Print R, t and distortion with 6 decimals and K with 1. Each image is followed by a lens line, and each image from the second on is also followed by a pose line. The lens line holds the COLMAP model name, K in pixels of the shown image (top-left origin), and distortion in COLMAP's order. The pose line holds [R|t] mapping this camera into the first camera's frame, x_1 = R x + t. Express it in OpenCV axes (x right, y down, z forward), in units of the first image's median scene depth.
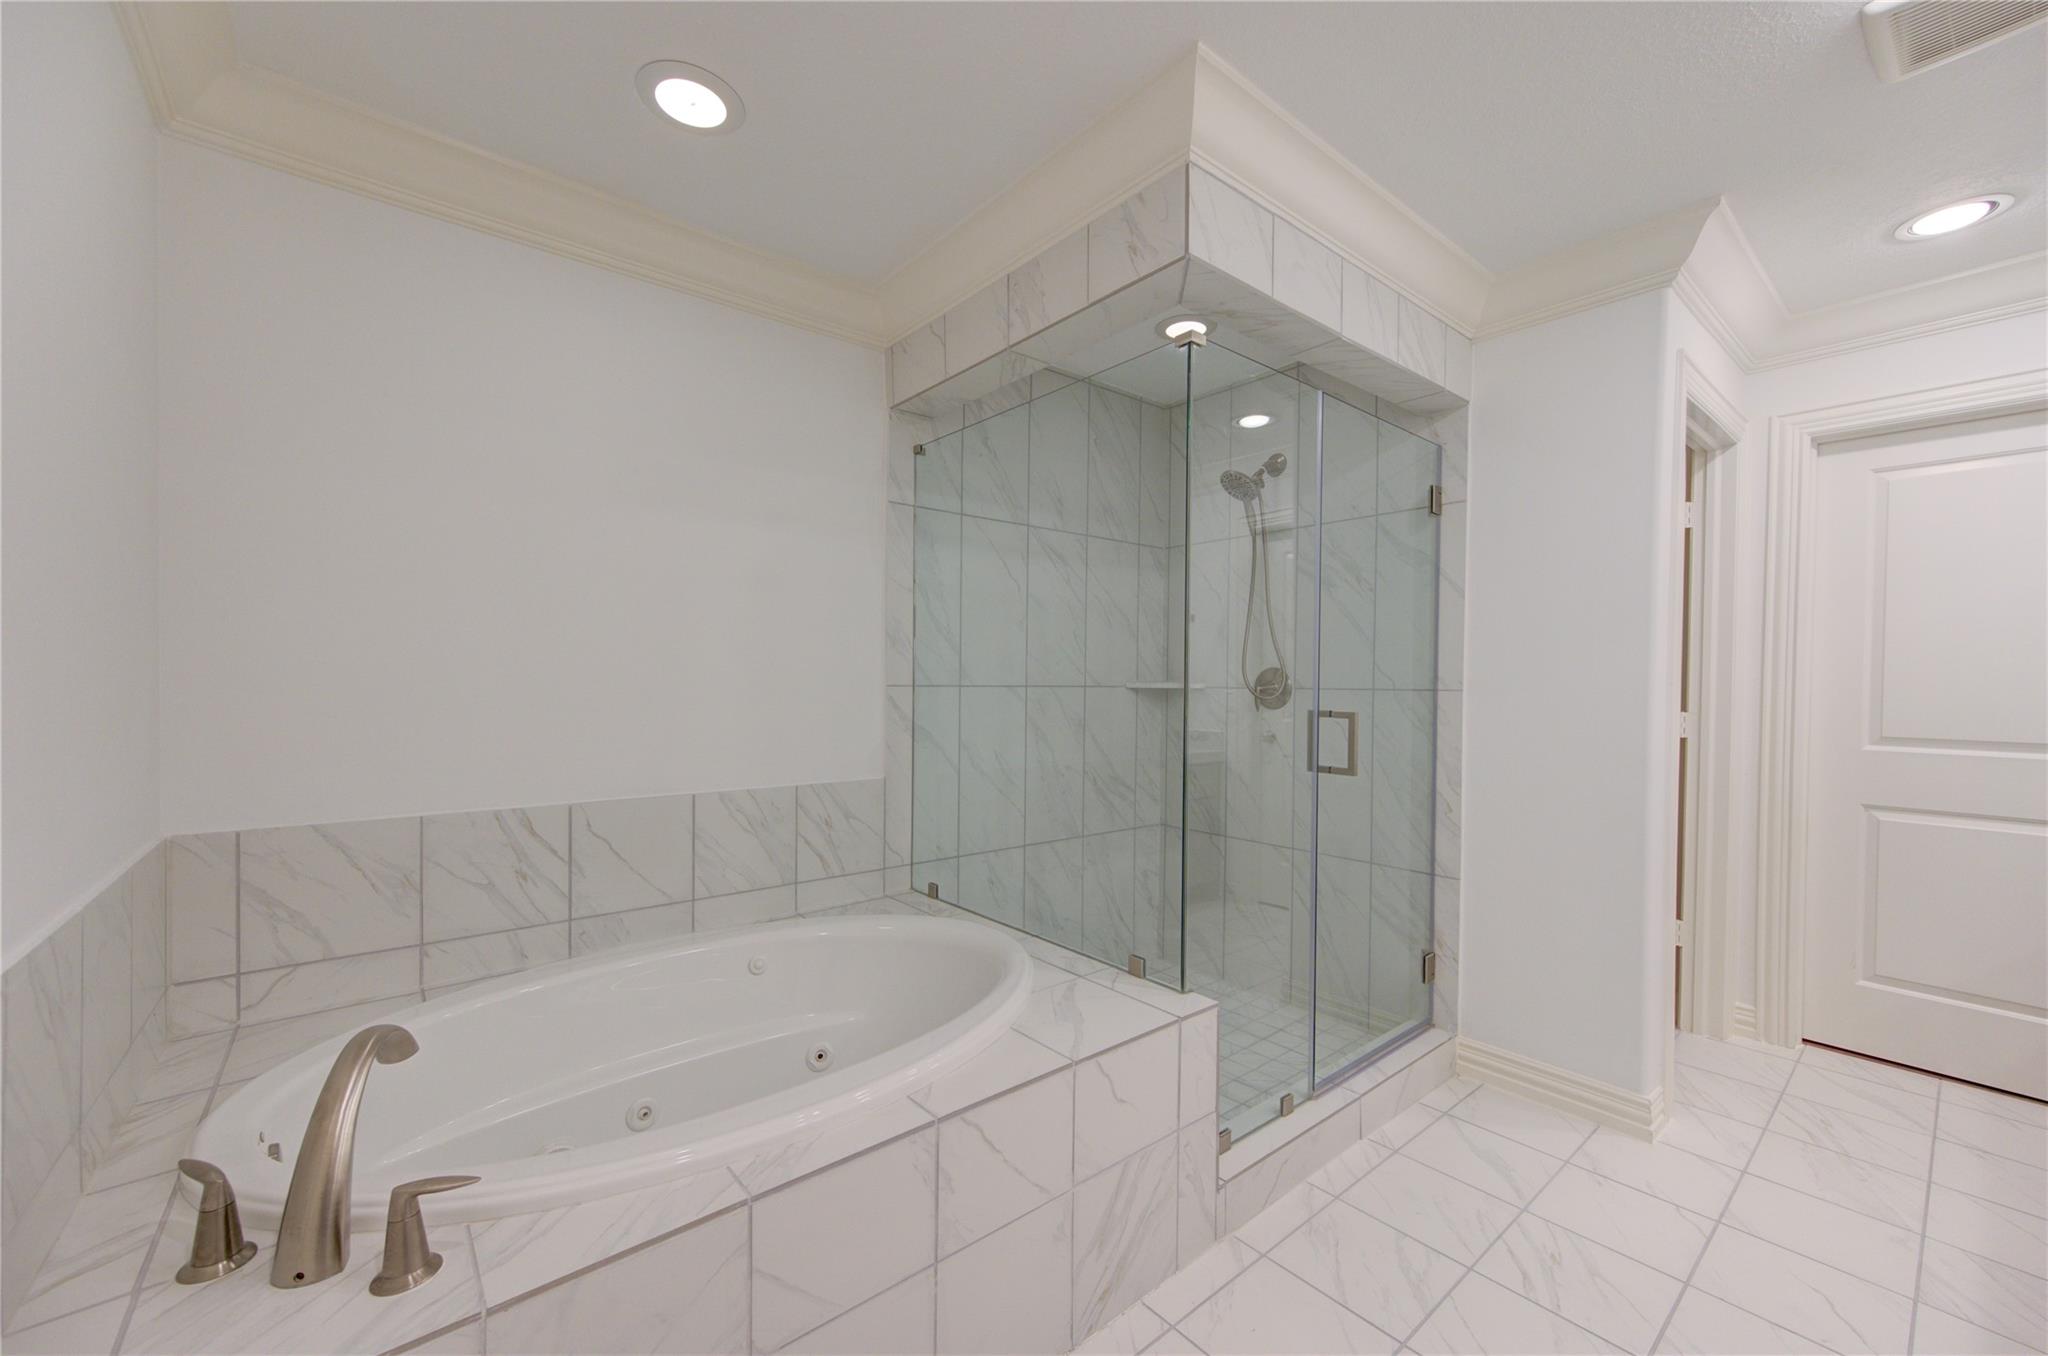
lens RADIAL K [[800.0, 0, 1028.8], [0, 800.0, 684.0], [0, 0, 1]] dist [-0.000772, -0.000182]
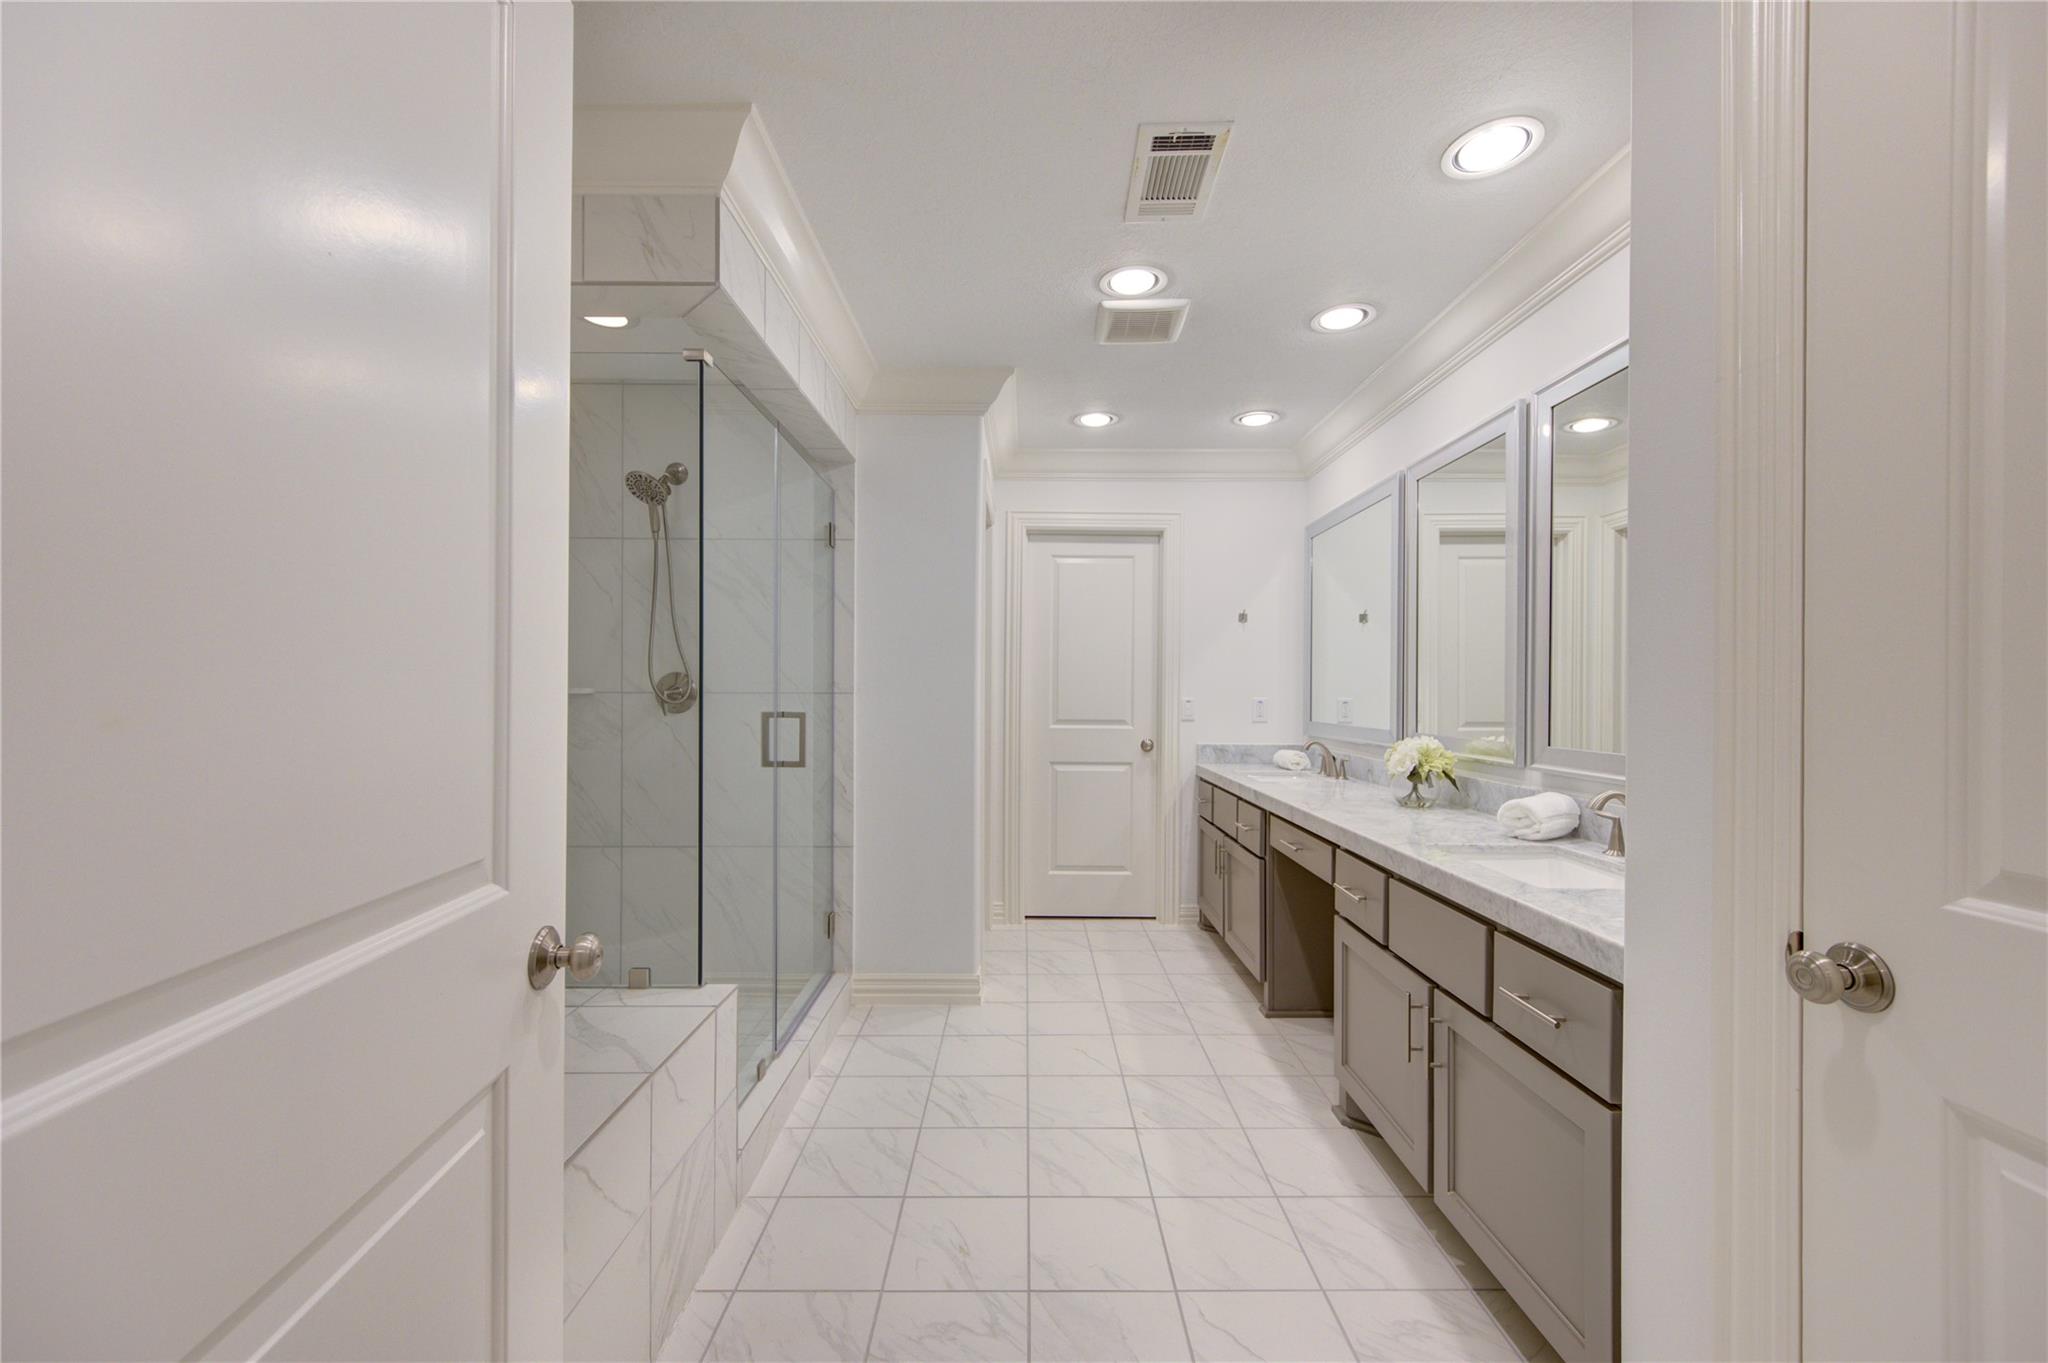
lens RADIAL K [[800.0, 0, 1027.8], [0, 800.0, 684.6], [0, 0, 1]] dist [-0.000772, -0.000182]
pose [[0.634524, 0.000389, 0.772903, -0.273491], [0.003093, 0.999991, -0.003042, -0.000598], [-0.772897, 0.004321, 0.634517, 0.011105]]
